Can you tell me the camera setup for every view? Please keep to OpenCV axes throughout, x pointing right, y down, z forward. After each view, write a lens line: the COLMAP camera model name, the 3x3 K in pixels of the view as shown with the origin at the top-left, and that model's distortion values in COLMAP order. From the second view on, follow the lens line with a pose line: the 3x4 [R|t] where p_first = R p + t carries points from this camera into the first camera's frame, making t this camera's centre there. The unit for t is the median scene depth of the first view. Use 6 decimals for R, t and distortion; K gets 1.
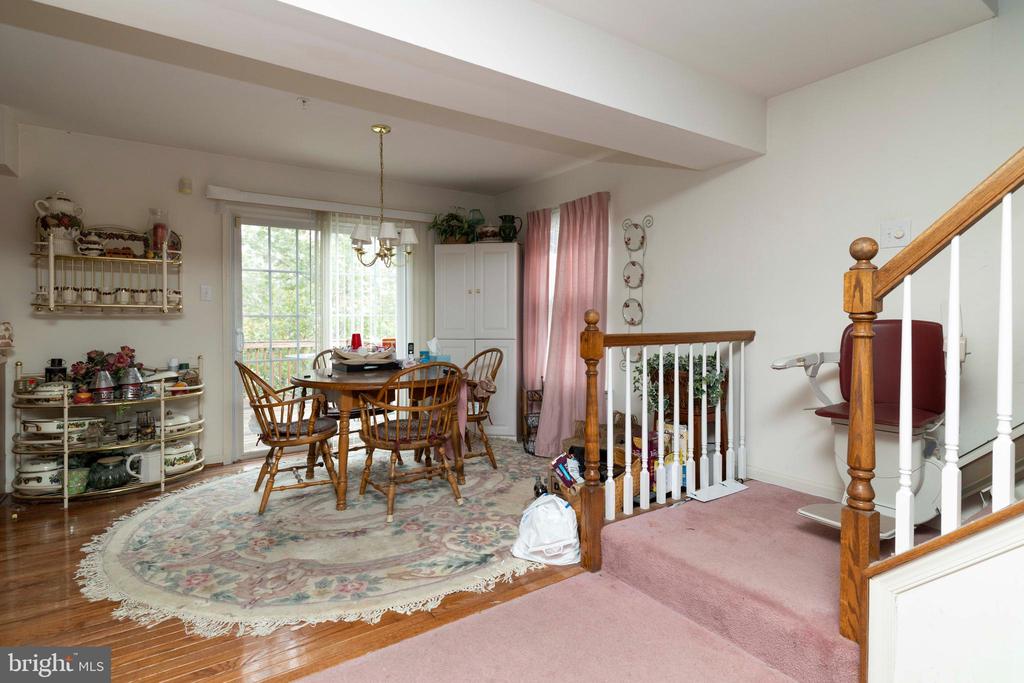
lens RADIAL K [[526.9, 0, 506.6], [0, 526.9, 324.7], [0, 0, 1]] dist [0.004410, 0.001217]
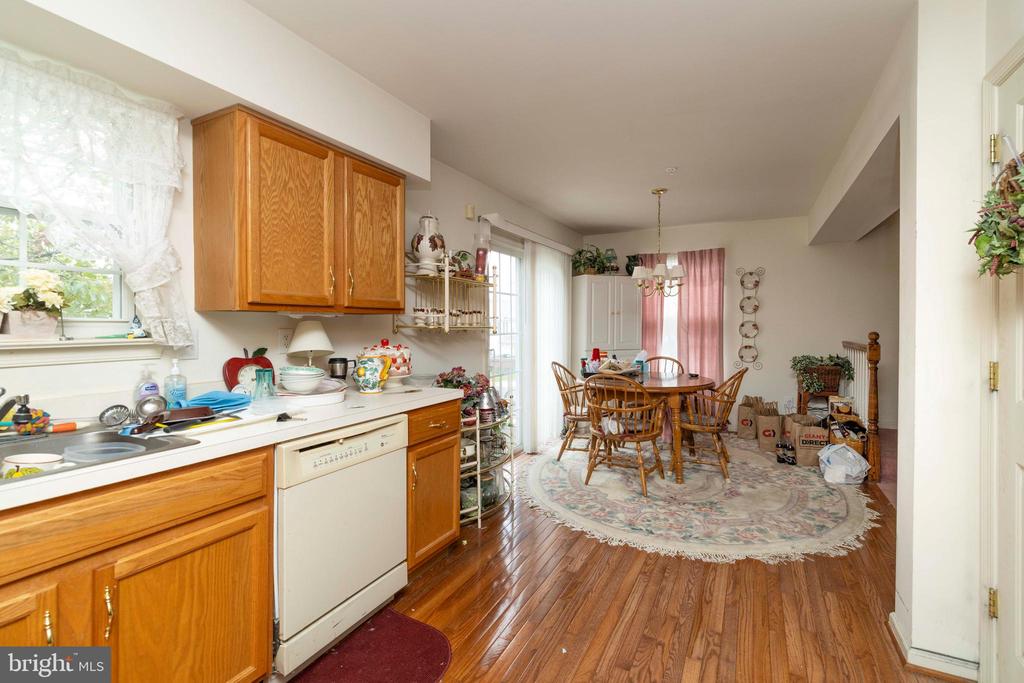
lens RADIAL K [[469.5, 0, 512.8], [0, 469.5, 332.8], [0, 0, 1]] dist [0.001713, 0.000835]
pose [[0.868821, -0.008745, 0.495049, -1.167528], [0.009816, 0.999952, 0.000436, -0.025501], [-0.495029, 0.004480, 0.868865, 0.178512]]
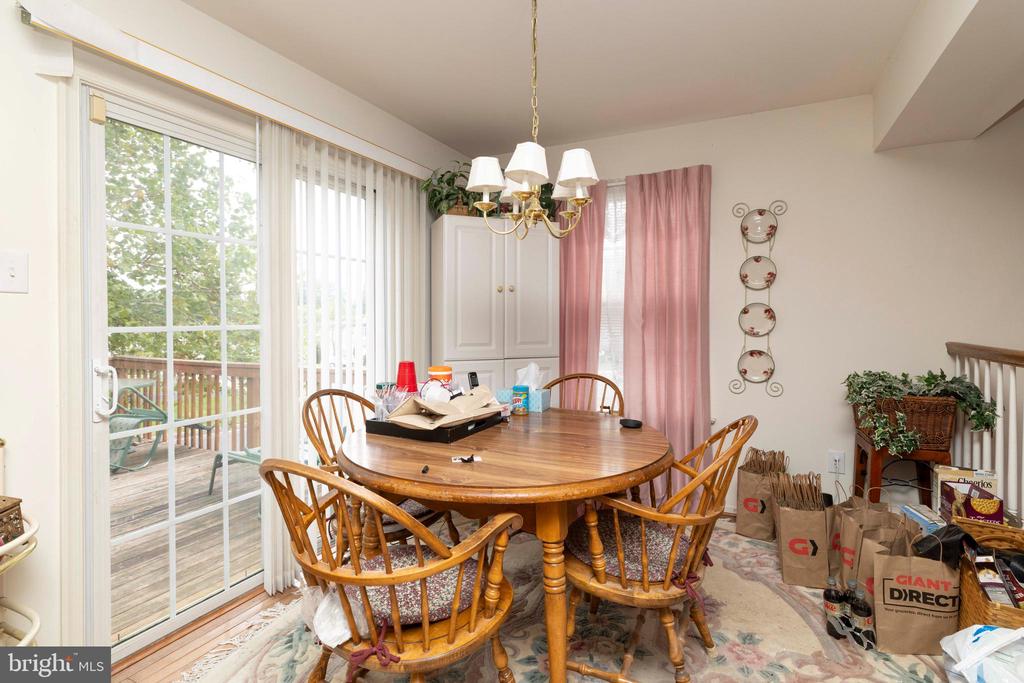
lens RADIAL K [[502.3, 0, 506.3], [0, 502.3, 323.1], [0, 0, 1]] dist [-0.003578, 0.000207]
pose [[0.864388, -0.006031, 0.502789, -0.532608], [0.010836, 0.999919, -0.006635, -0.020544], [-0.502709, 0.011183, 0.864384, 0.608754]]
